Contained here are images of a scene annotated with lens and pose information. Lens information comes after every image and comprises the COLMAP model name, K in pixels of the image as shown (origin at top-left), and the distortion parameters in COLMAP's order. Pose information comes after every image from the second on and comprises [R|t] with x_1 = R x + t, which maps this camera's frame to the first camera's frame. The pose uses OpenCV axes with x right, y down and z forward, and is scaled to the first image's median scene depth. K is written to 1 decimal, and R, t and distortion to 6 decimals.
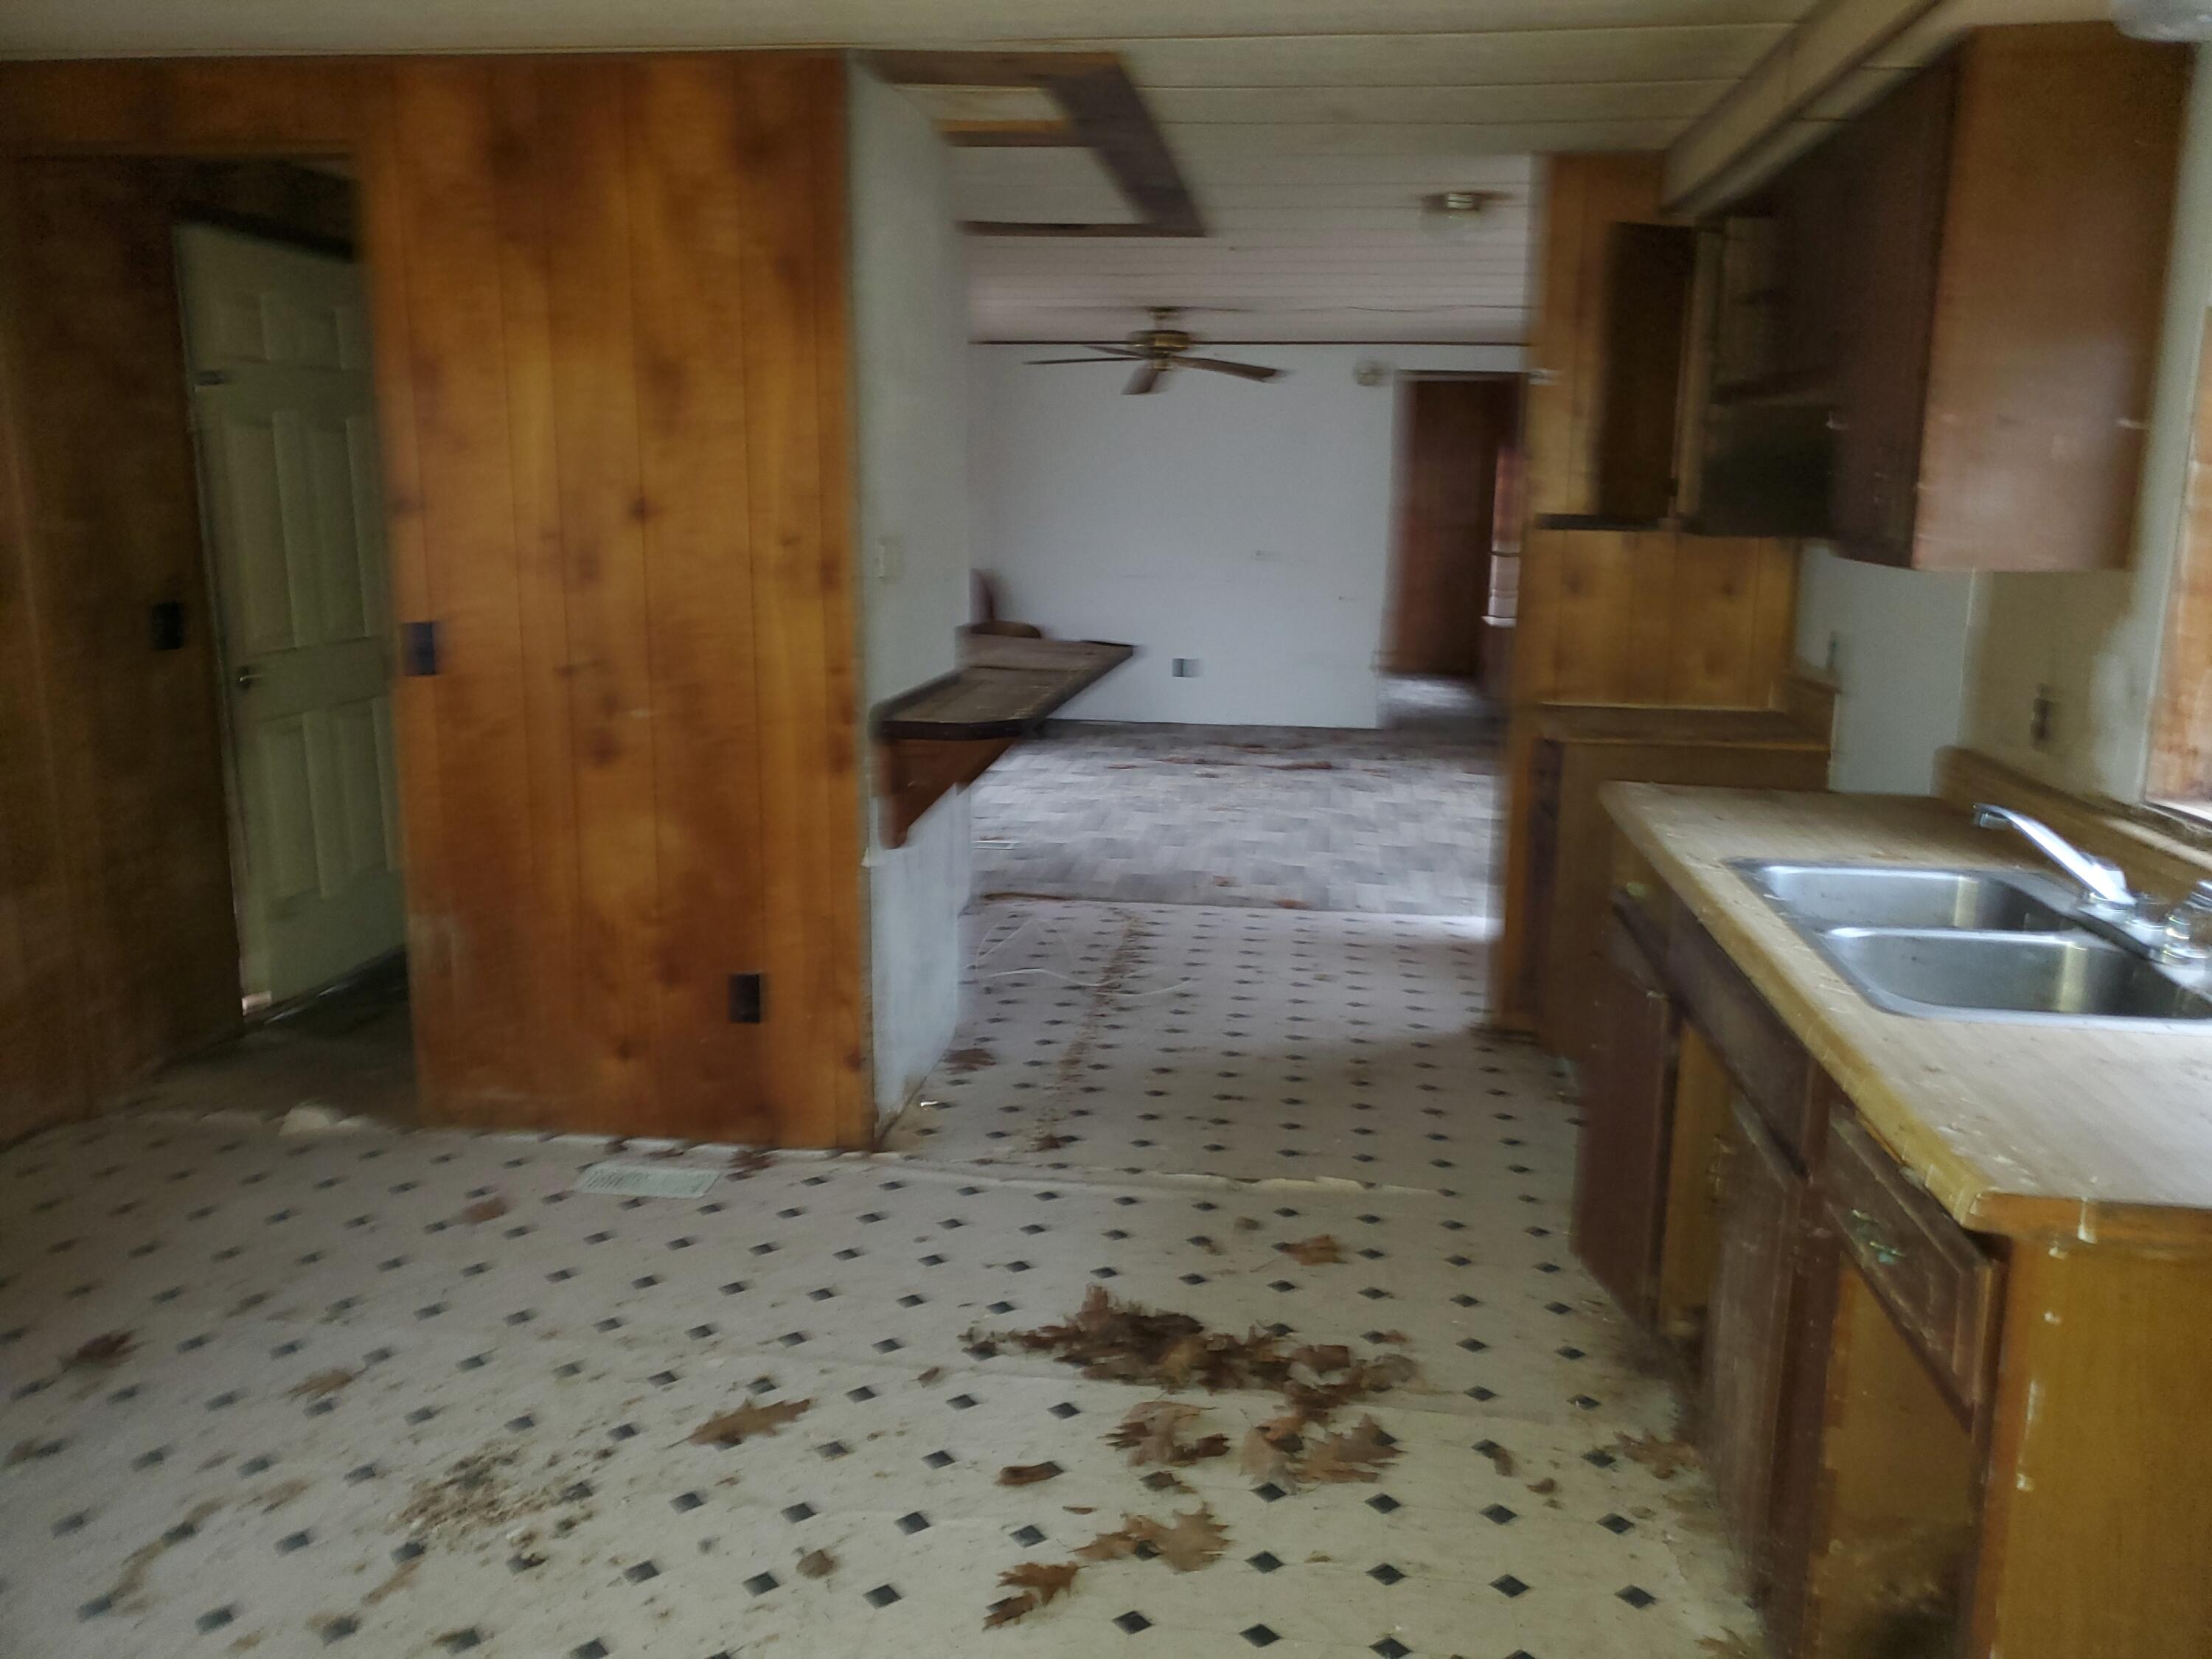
lens RADIAL K [[1680.7, 0, 1114.6], [0, 1680.7, 873.5], [0, 0, 1]] dist [-0.001420, -0.172985]
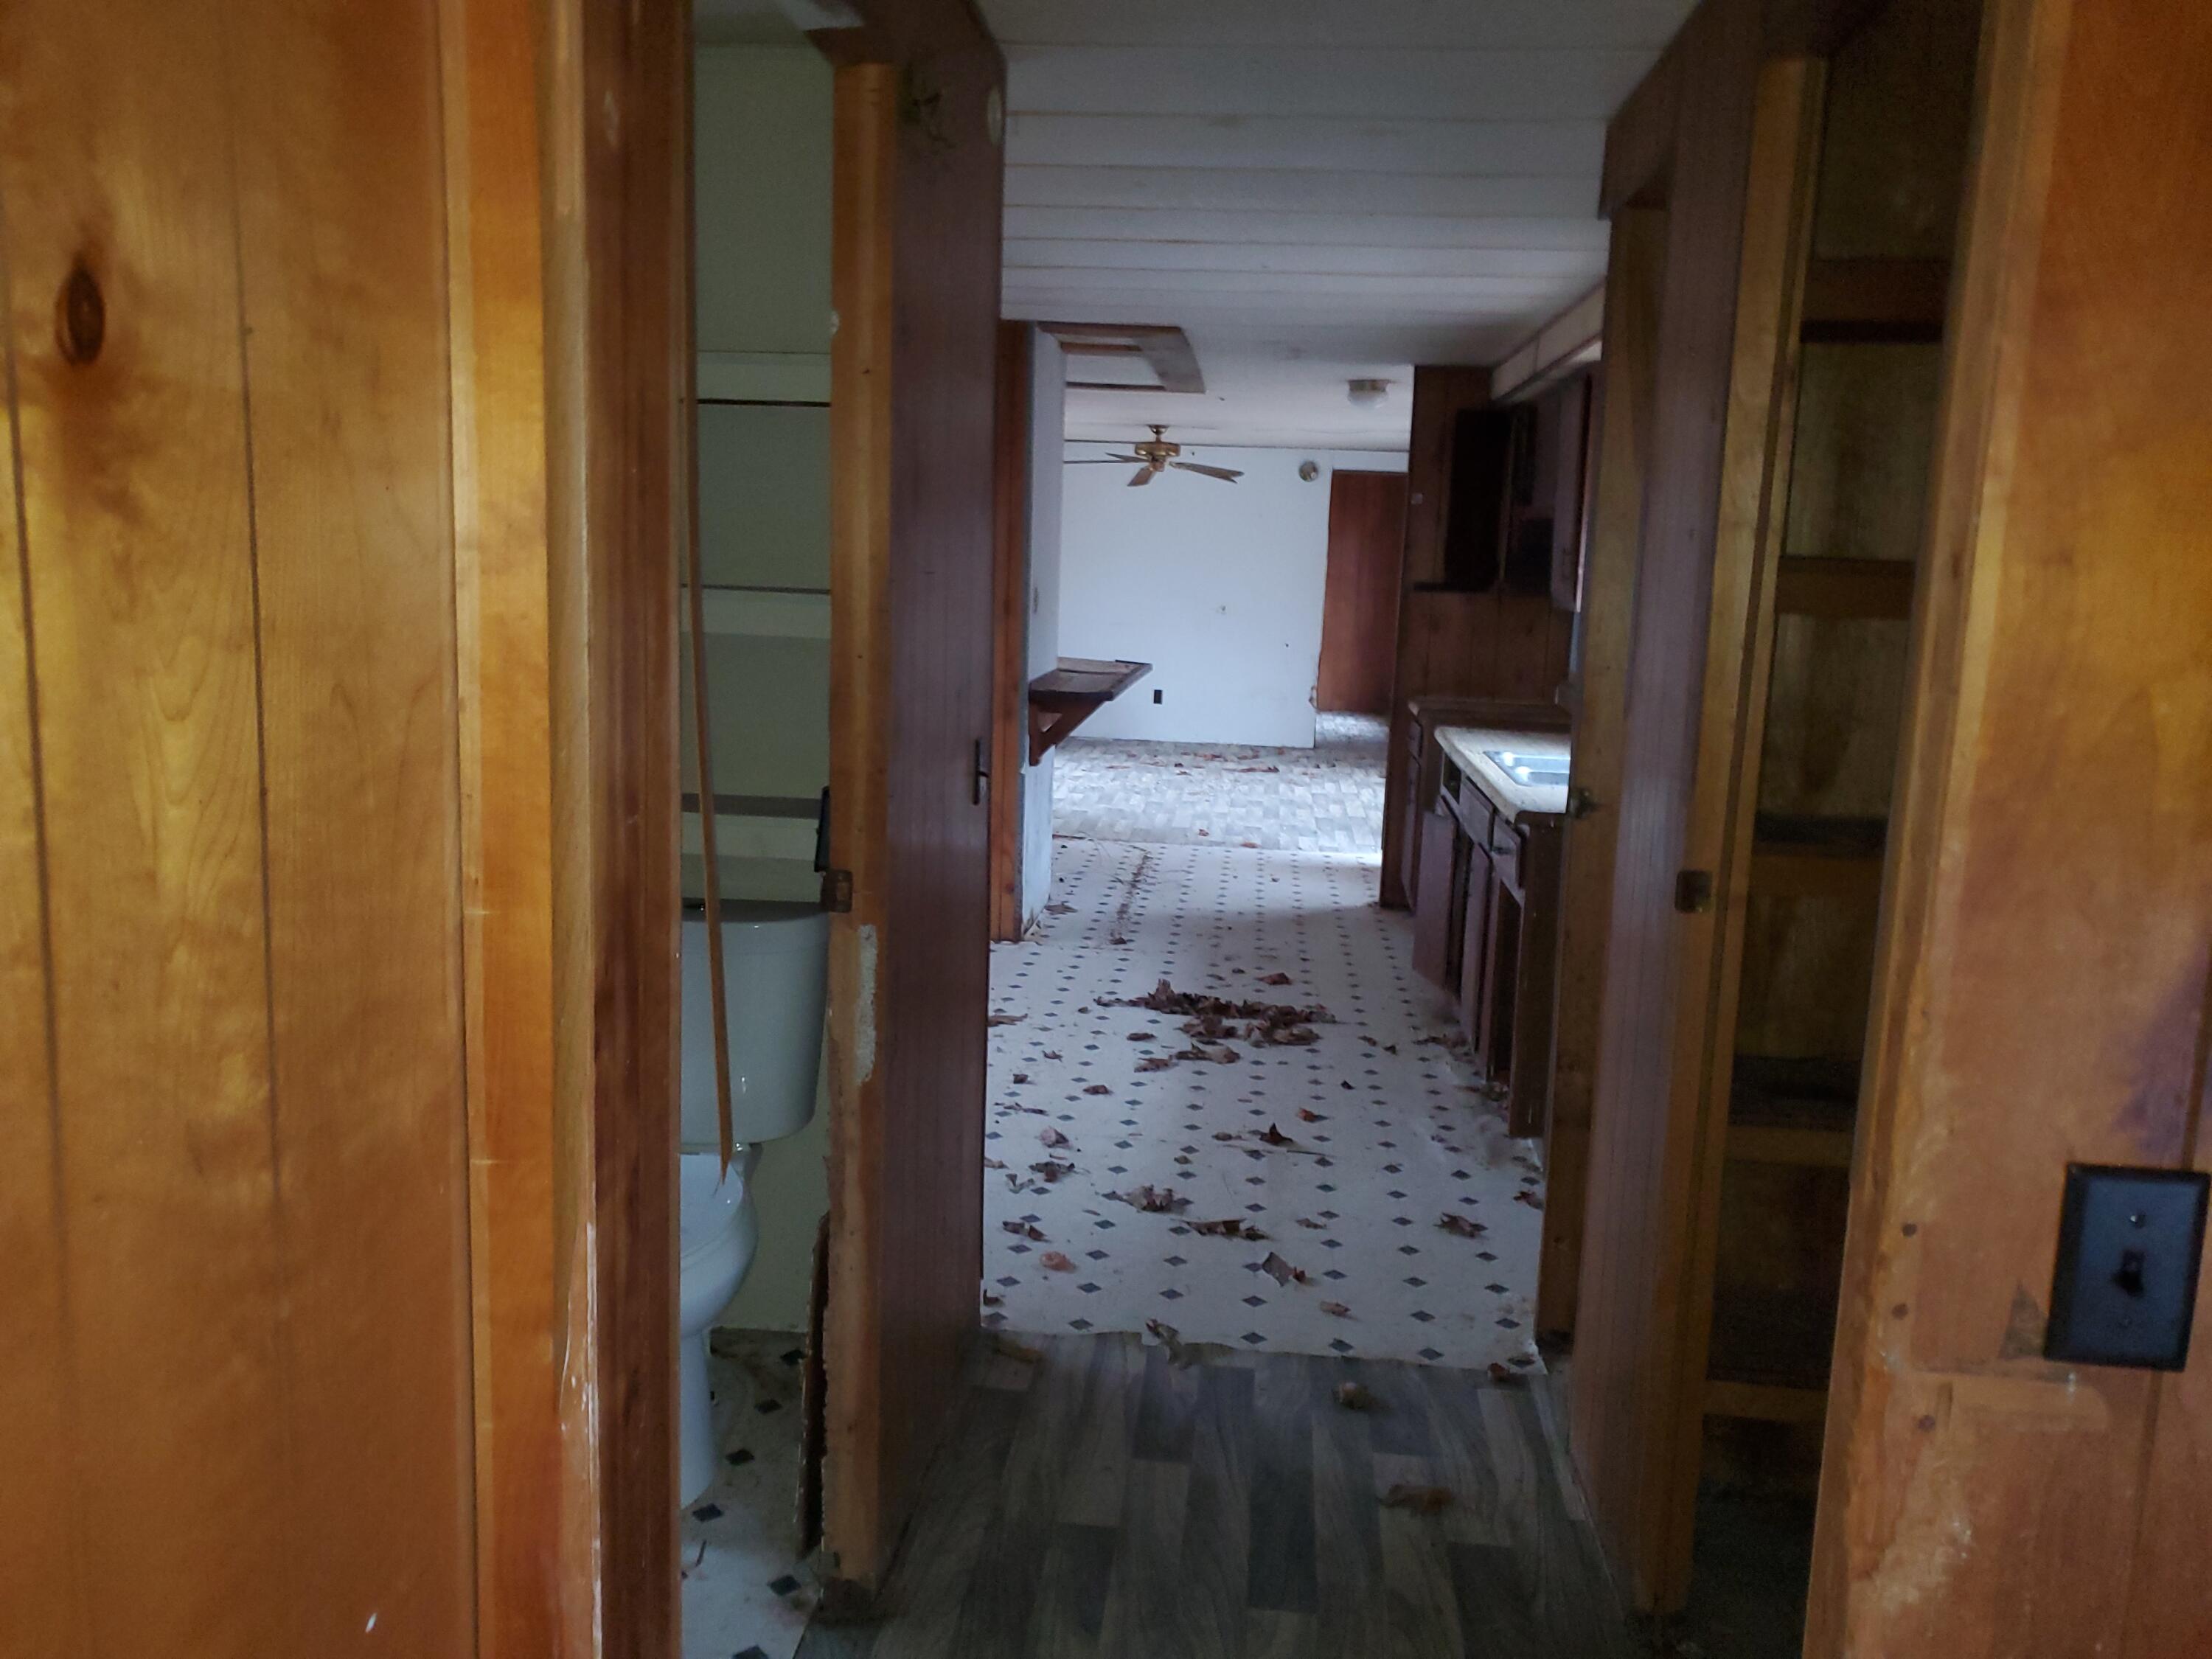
lens RADIAL K [[1731.4, 0, 1106.0], [0, 1731.4, 829.5], [0, 0, 1]] dist [0.005908, 0.006769]
pose [[0.999170, 0.017708, 0.036691, -0.121853], [-0.015310, 0.997791, -0.064638, 0.166095], [-0.037755, 0.064023, 0.997234, -0.786707]]
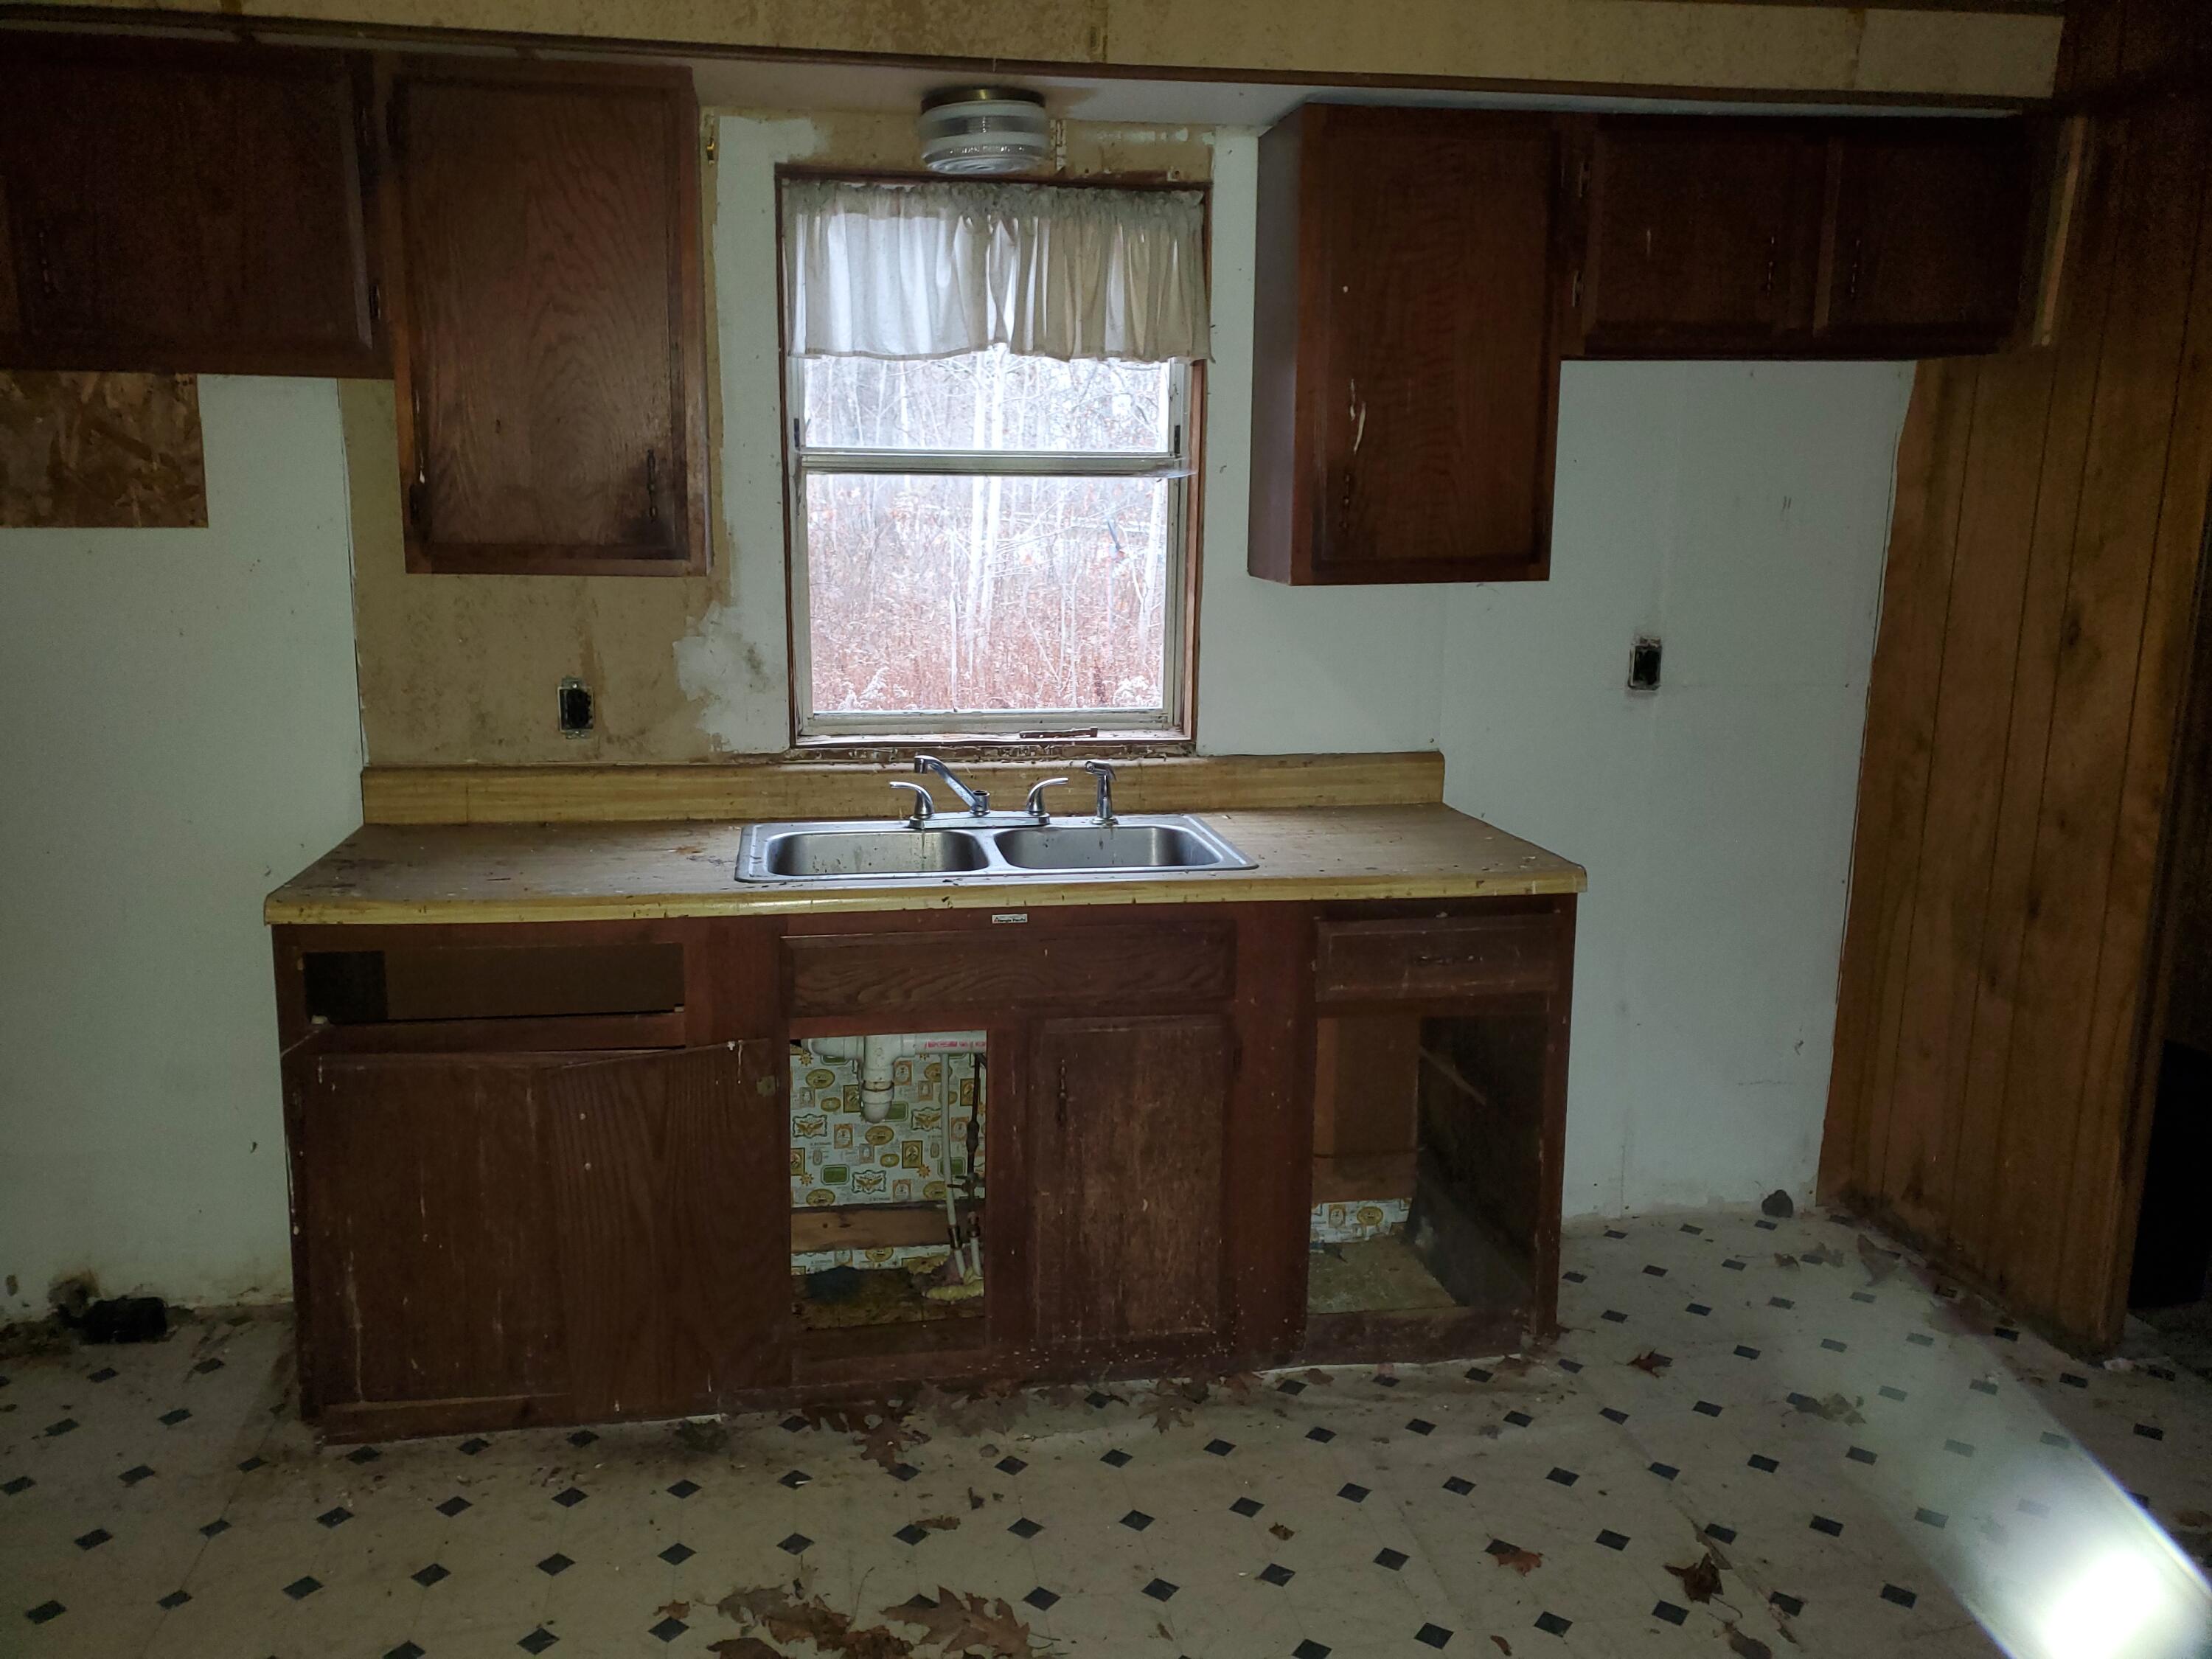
lens RADIAL K [[1731.4, 0, 1106.0], [0, 1731.4, 829.5], [0, 0, 1]] dist [0.005908, 0.006769]
pose [[-0.290383, -0.206986, 0.934256, -0.441741], [0.197874, 0.942235, 0.270257, -0.184559], [-0.936228, 0.263343, -0.232652, 0.729319]]
